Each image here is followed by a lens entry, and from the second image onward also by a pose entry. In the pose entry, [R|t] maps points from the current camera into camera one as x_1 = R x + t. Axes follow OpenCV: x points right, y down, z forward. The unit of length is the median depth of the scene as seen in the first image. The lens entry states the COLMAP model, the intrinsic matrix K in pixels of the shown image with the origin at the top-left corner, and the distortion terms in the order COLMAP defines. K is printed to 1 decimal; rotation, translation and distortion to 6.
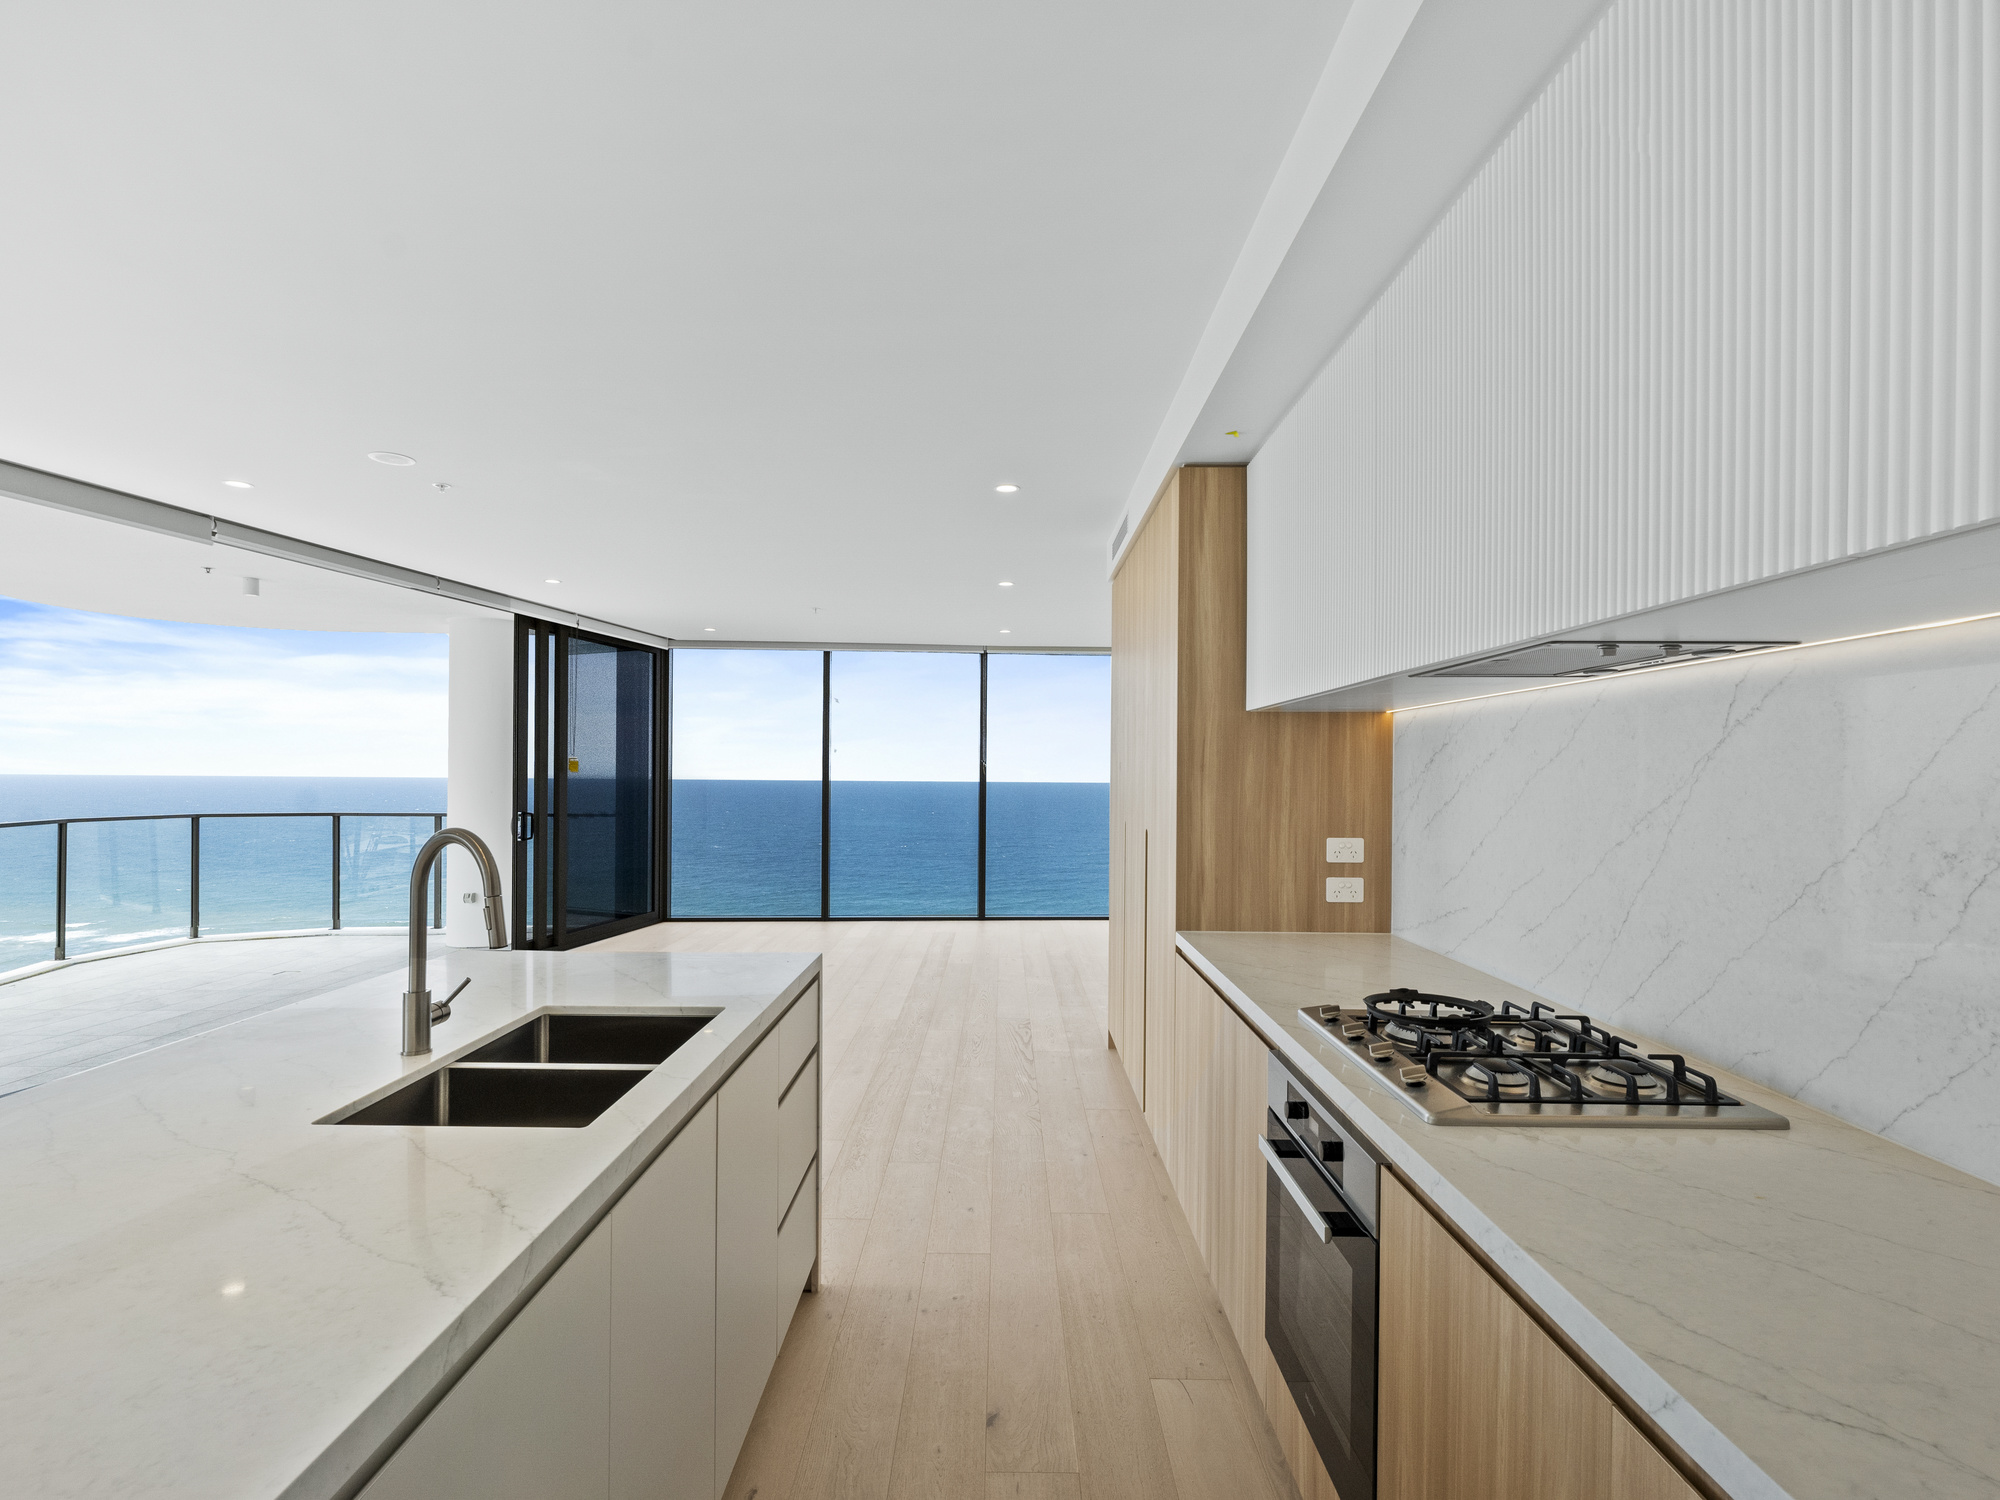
lens RADIAL K [[992.6, 0, 992.6], [0, 992.6, 772.2], [0, 0, 1]] dist [0.000264, -0.000139]
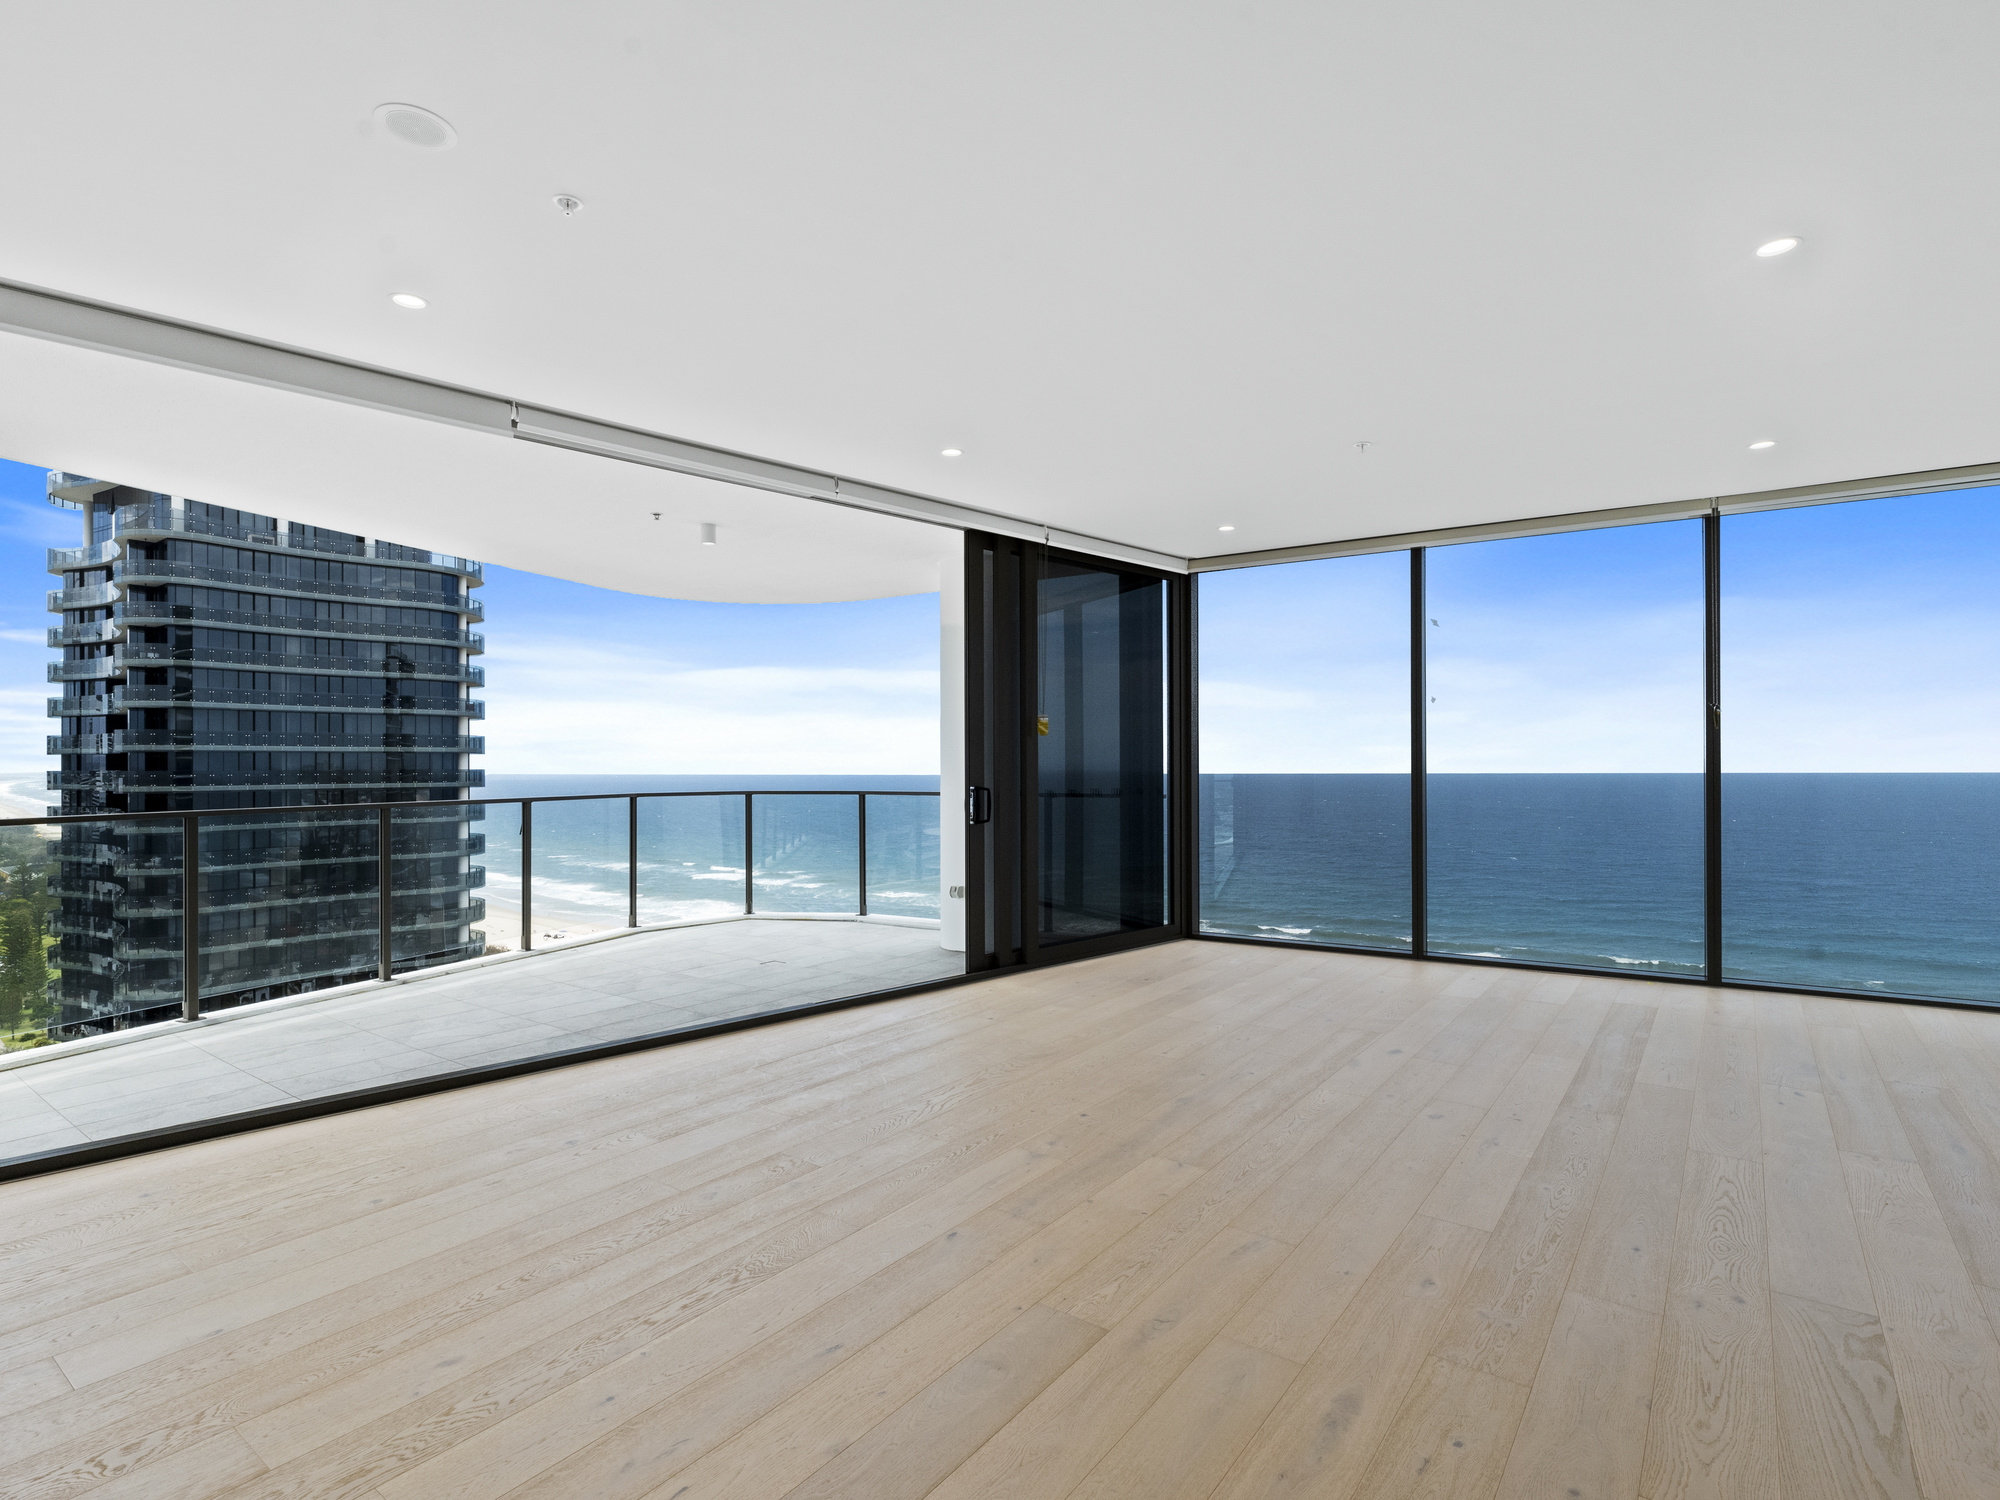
lens RADIAL K [[992.6, 0, 992.6], [0, 992.6, 772.2], [0, 0, 1]] dist [0.000264, -0.000139]
pose [[0.804871, -0.007543, -0.593401, -0.006811], [0.011771, 0.999925, 0.003255, 0.026522], [0.593333, -0.009604, 0.804900, 0.387157]]
